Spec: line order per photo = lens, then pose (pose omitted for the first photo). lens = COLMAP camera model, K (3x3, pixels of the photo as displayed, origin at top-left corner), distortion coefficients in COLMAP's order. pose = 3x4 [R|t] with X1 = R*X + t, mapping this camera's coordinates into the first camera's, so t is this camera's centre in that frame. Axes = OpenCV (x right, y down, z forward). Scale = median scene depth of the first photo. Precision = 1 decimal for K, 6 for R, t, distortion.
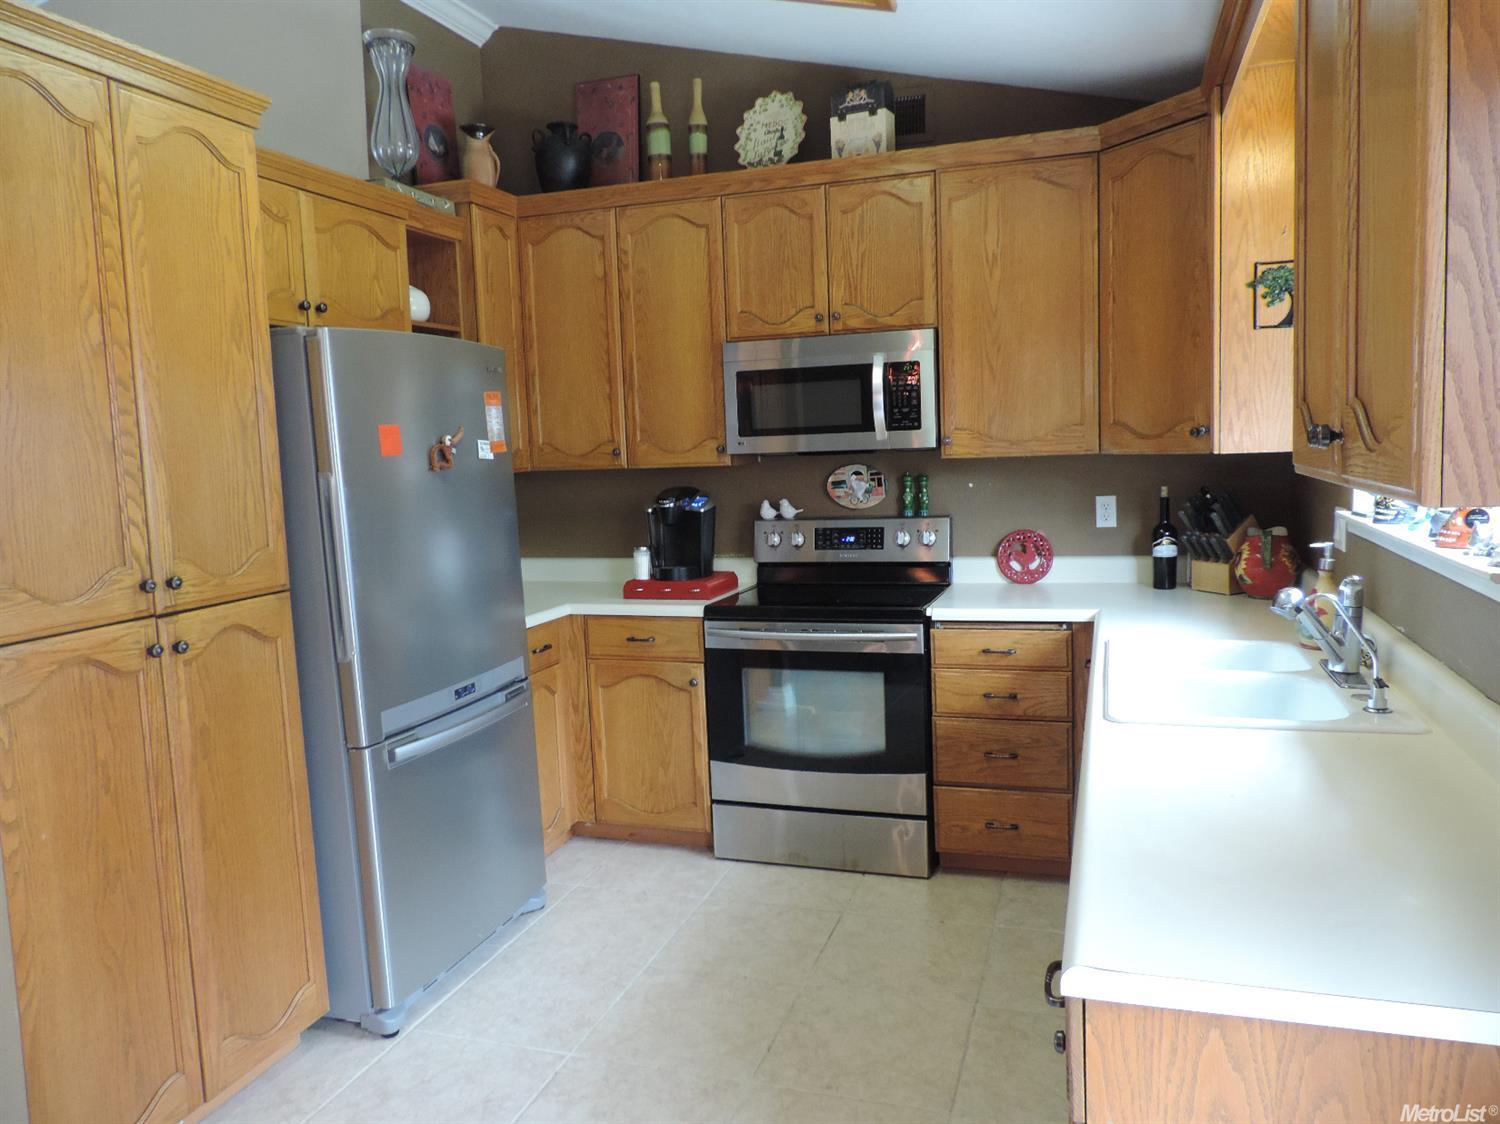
lens RADIAL K [[1068.4, 0, 750.0], [0, 1068.4, 562.0], [0, 0, 1]] dist [-0.013084, -0.014399]
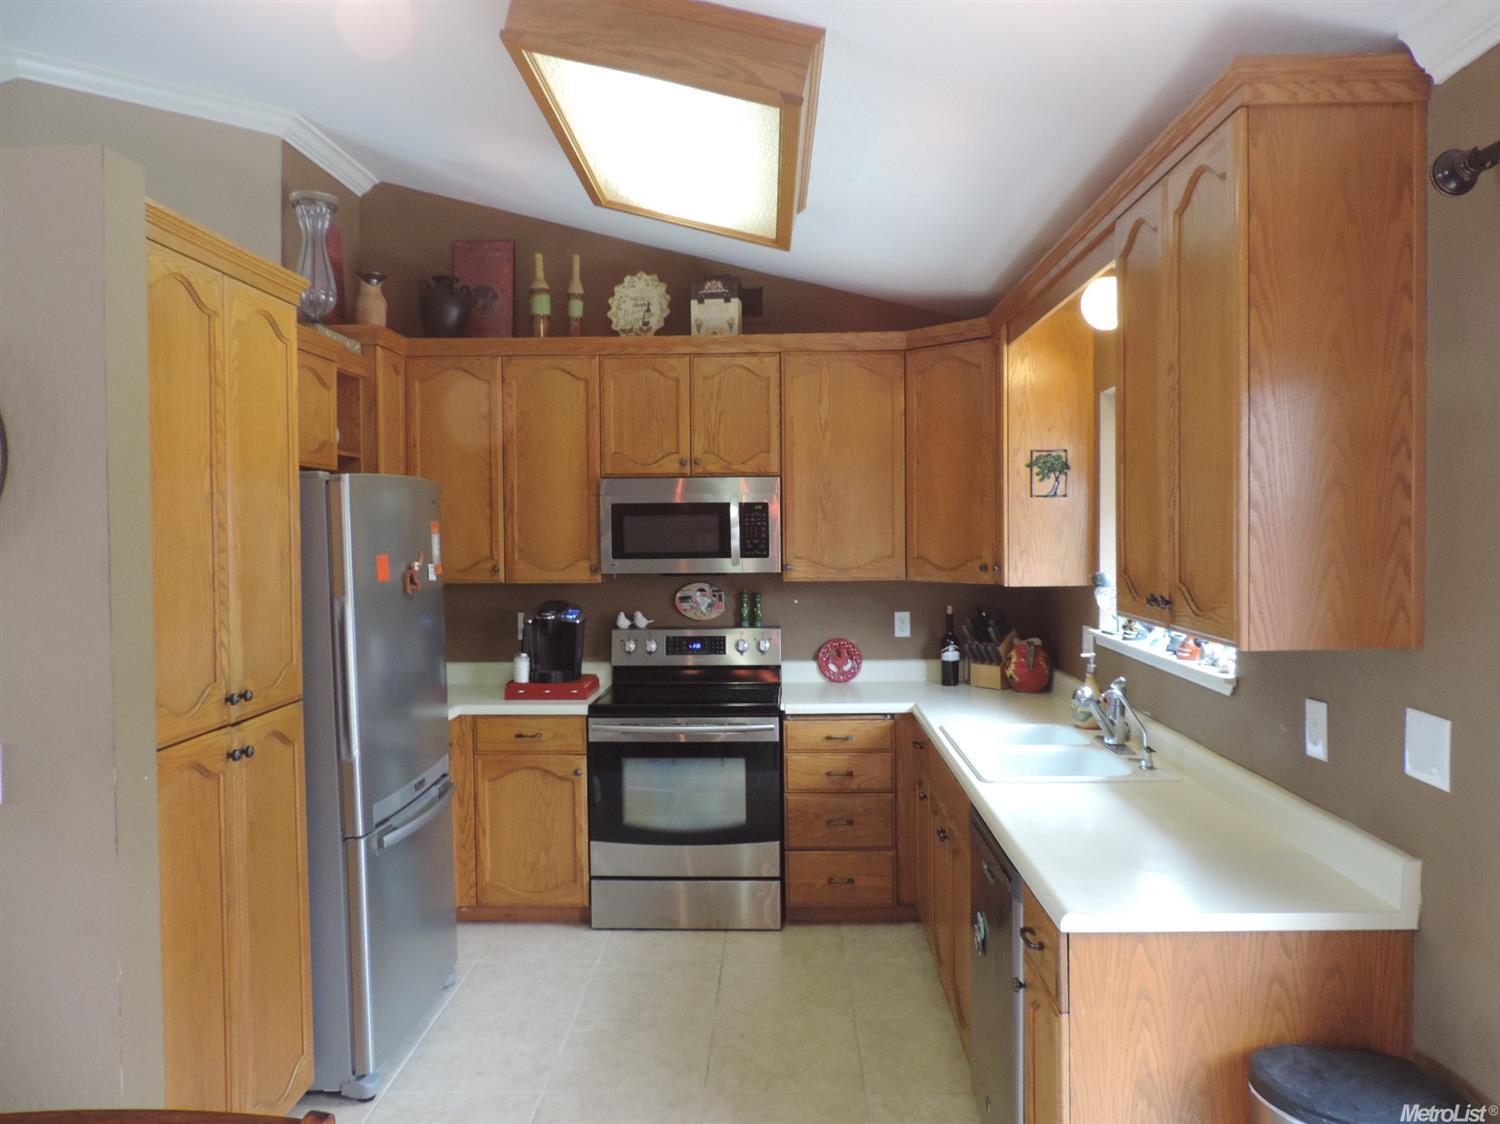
lens RADIAL K [[1073.1, 0, 748.4], [0, 1073.1, 565.3], [0, 0, 1]] dist [-0.013996, 0.001095]
pose [[0.957349, 0.018908, 0.288315, -0.213587], [0.004978, 0.996629, -0.081891, -0.013950], [-0.288892, 0.079834, 0.954027, -0.167653]]
